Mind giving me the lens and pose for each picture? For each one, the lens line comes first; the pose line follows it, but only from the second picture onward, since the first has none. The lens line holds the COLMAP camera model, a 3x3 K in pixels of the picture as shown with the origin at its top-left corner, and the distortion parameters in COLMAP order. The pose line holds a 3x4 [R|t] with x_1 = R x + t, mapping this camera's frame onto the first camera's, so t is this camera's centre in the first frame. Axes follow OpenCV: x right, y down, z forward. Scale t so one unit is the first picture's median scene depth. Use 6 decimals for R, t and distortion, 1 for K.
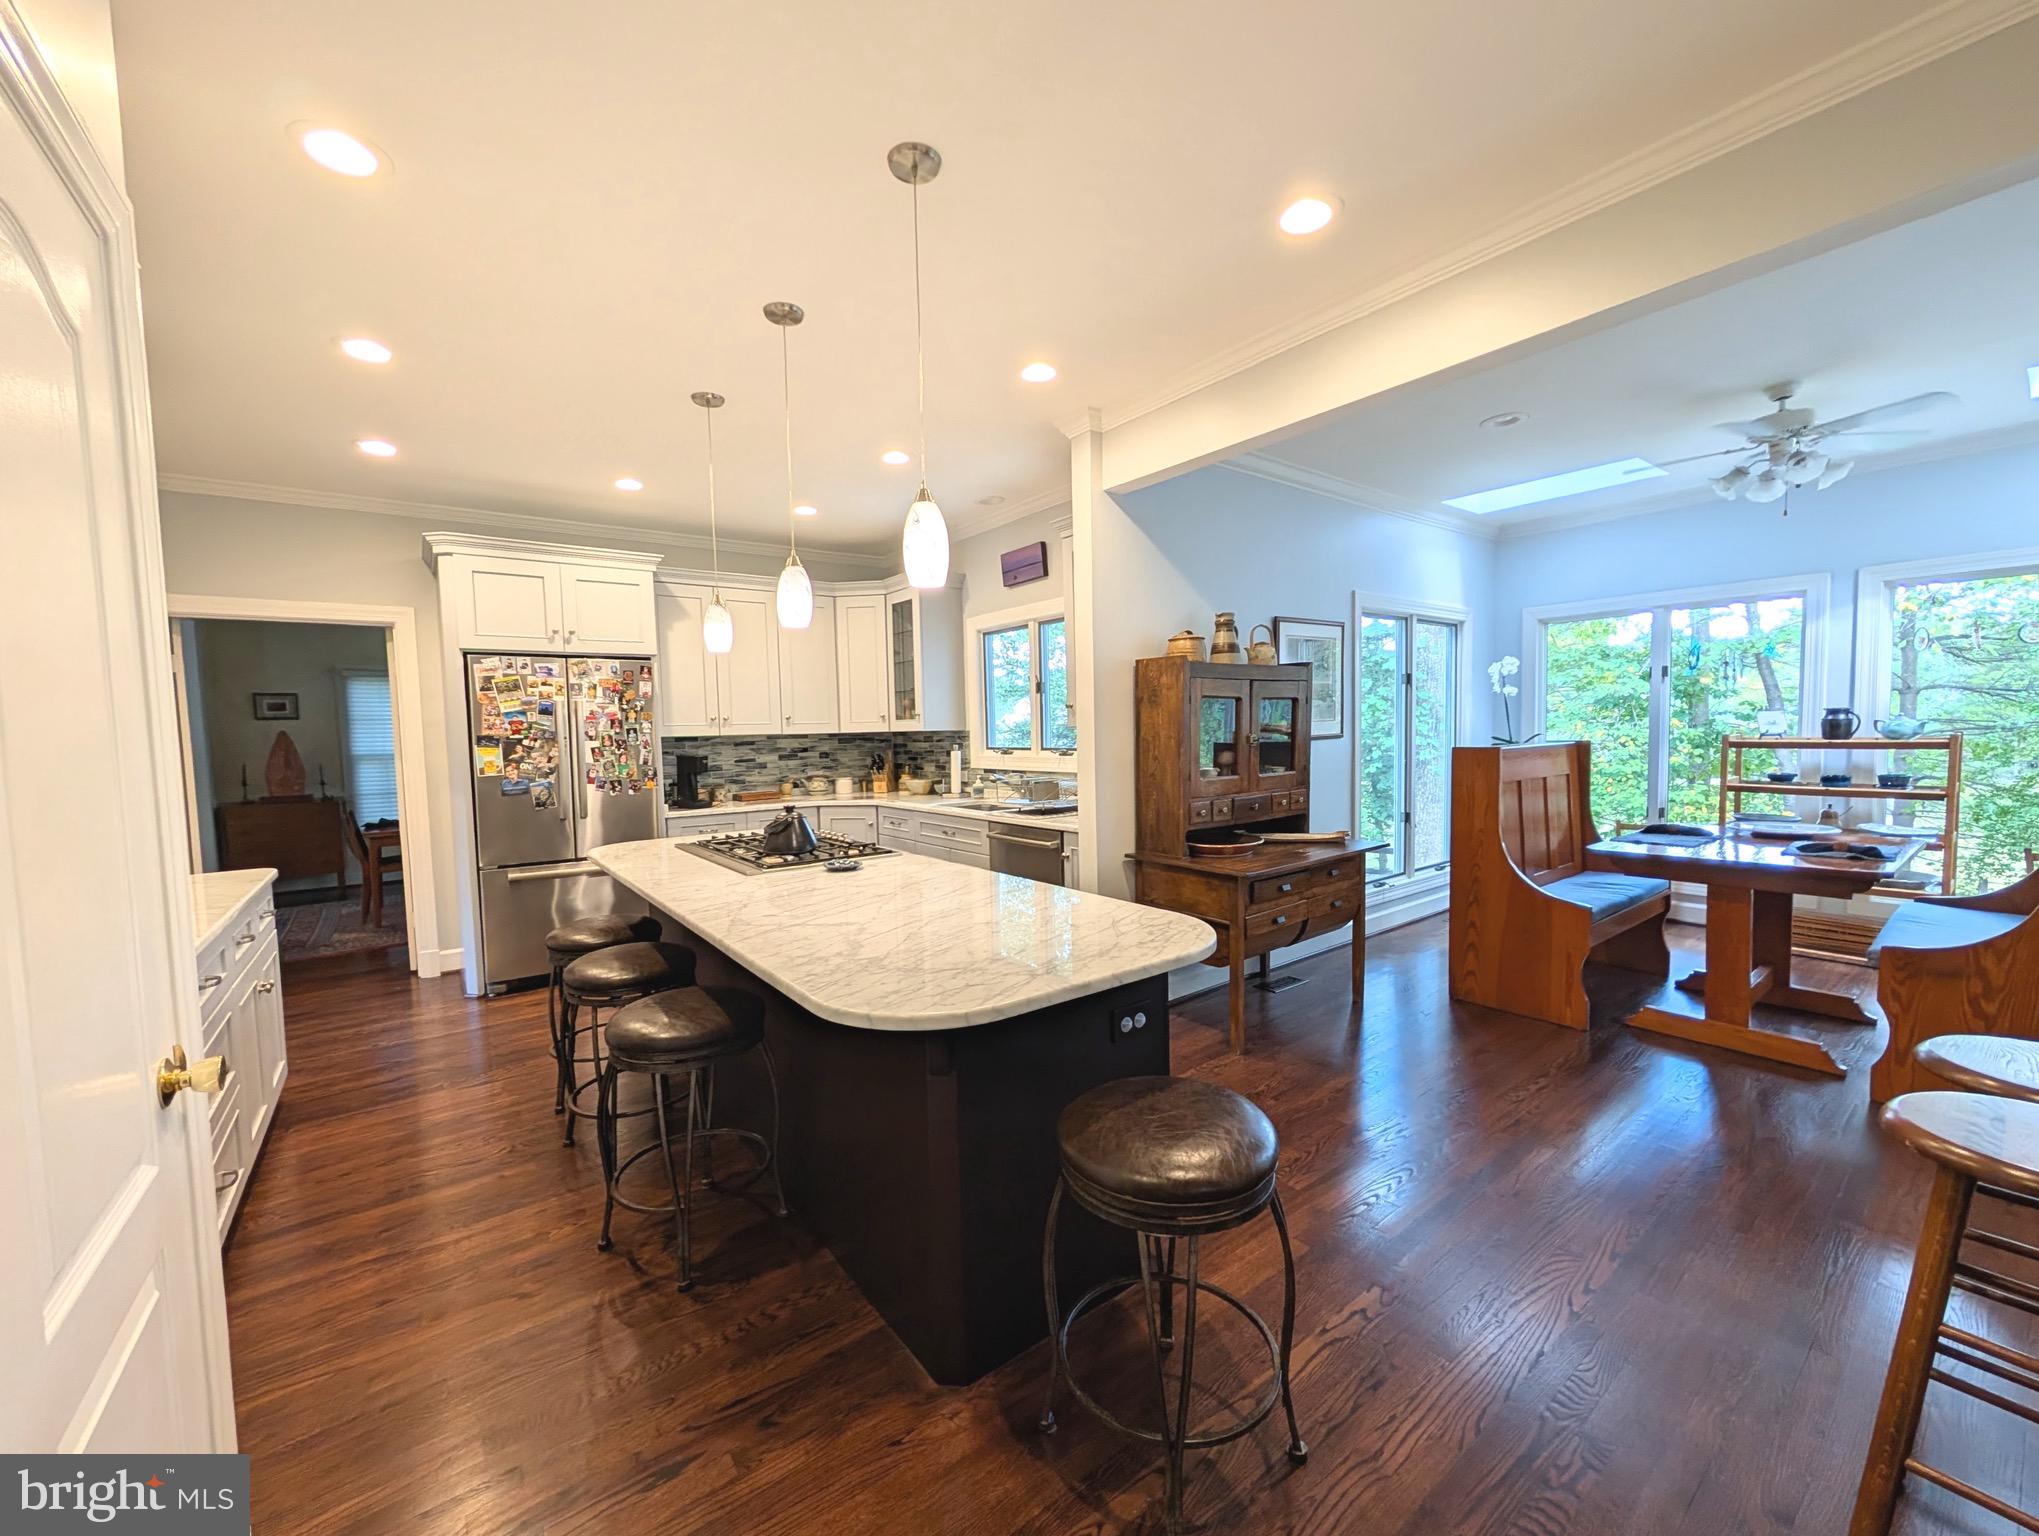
lens RADIAL K [[772.1, 0, 1016.7], [0, 772.1, 761.4], [0, 0, 1]] dist [-0.002772, -0.000468]
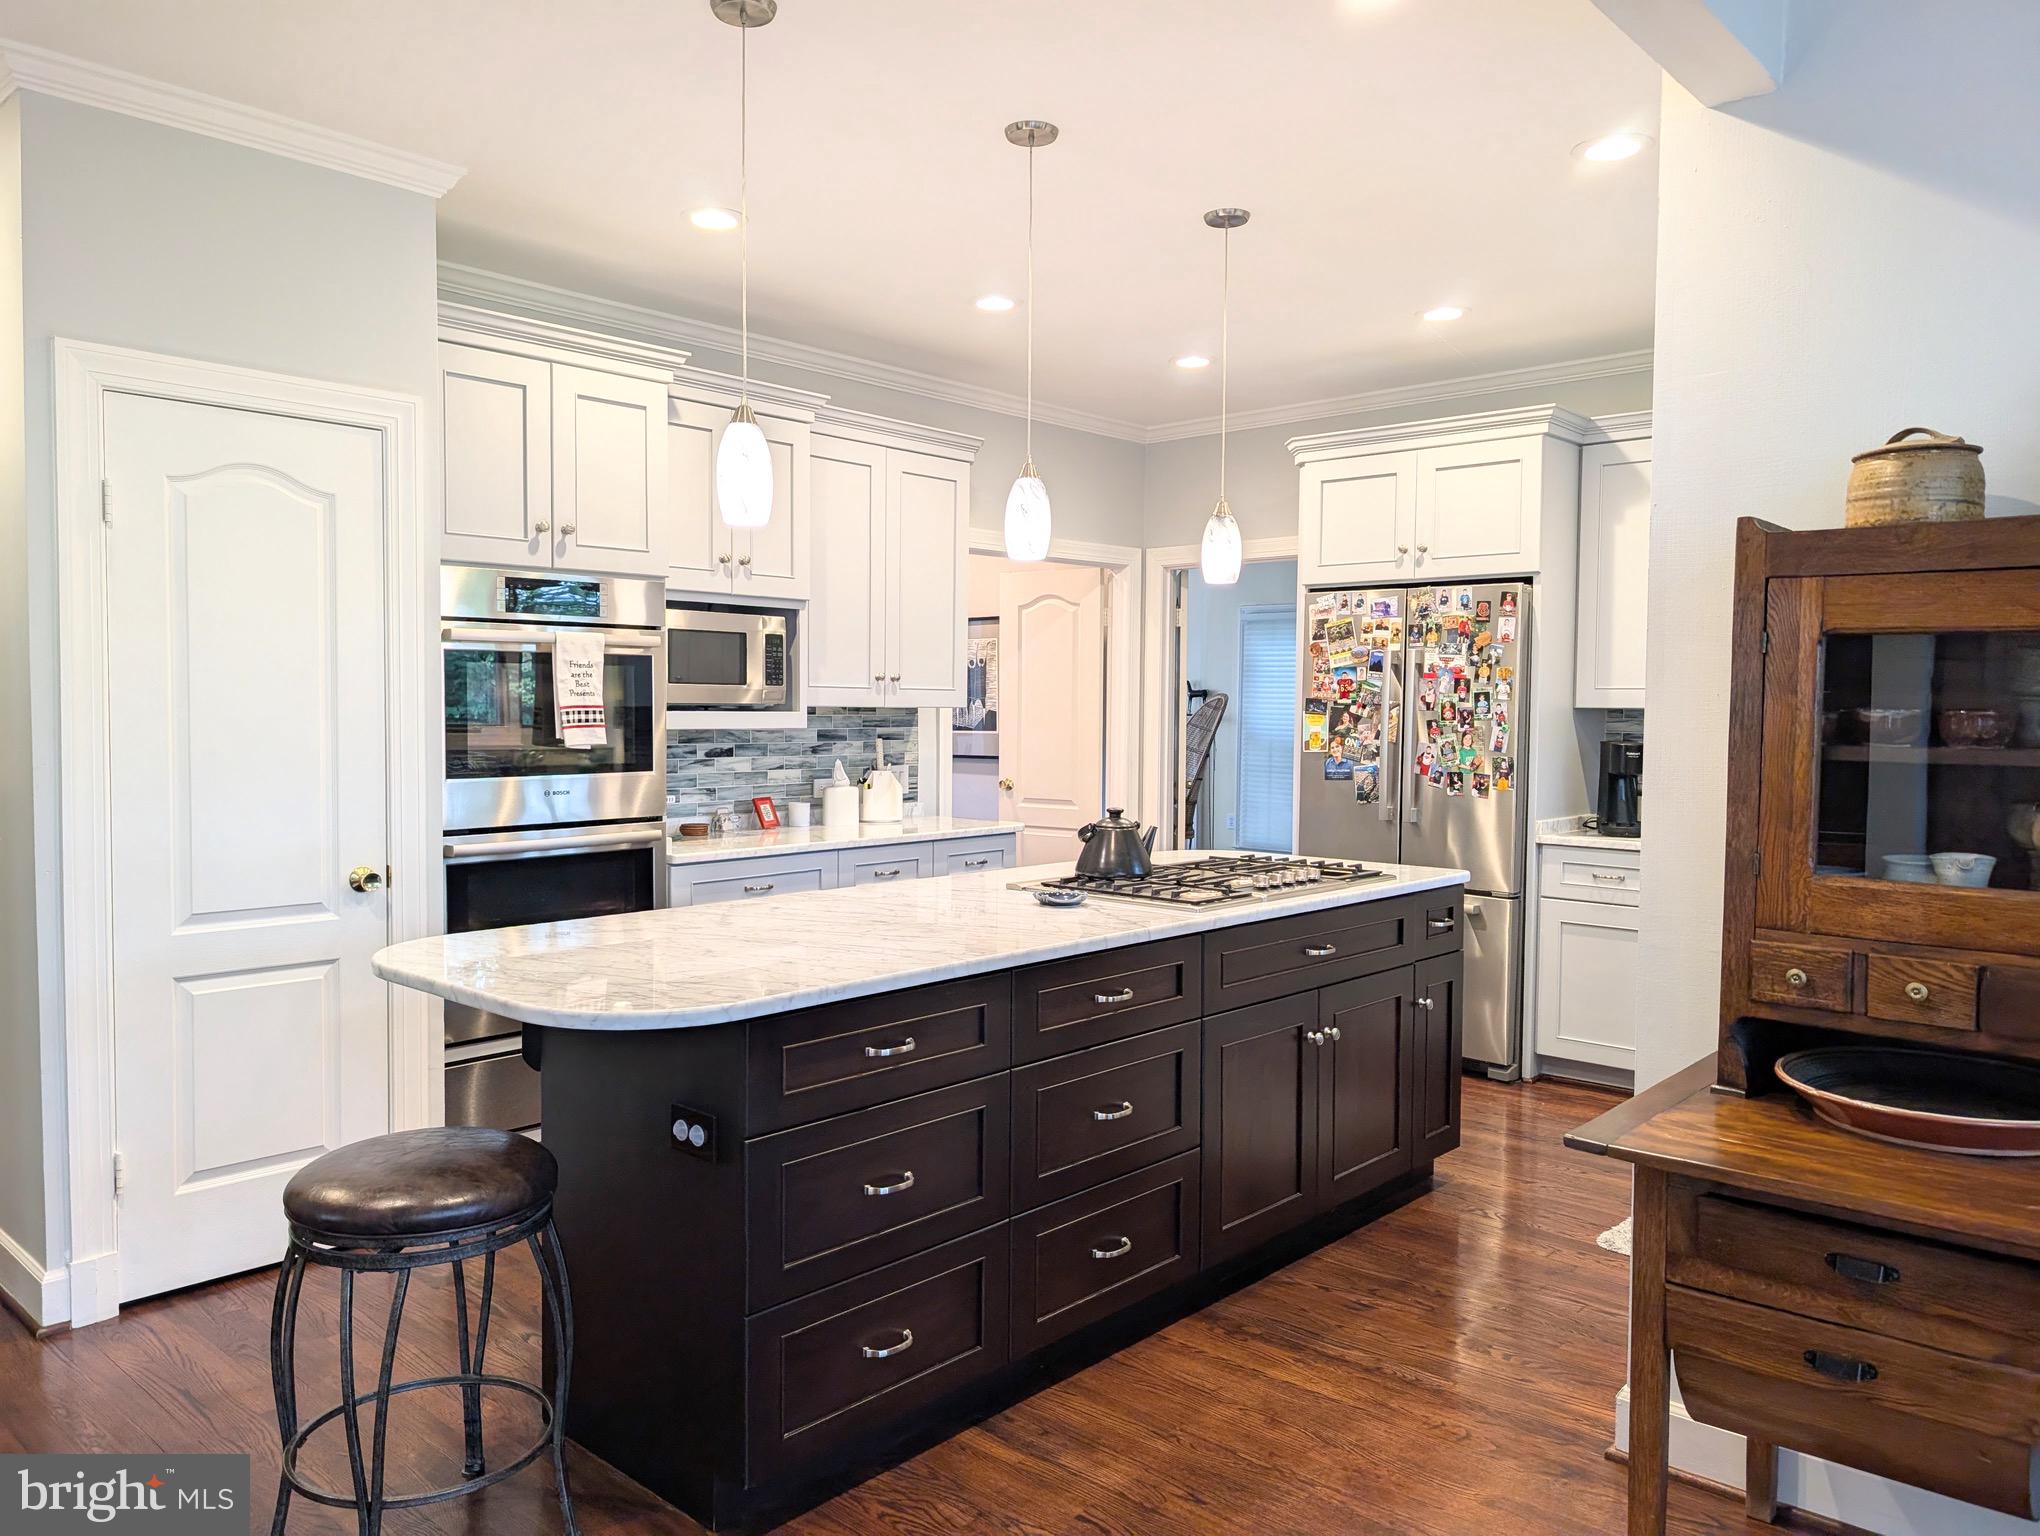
lens RADIAL K [[1462.8, 0, 1021.1], [0, 1462.8, 776.8], [0, 0, 1]] dist [0.011574, -0.004236]
pose [[0.202491, 0.076271, -0.976309, 0.637955], [-0.053428, 0.996338, 0.066754, -0.036326], [0.977826, 0.038645, 0.205824, 0.413264]]
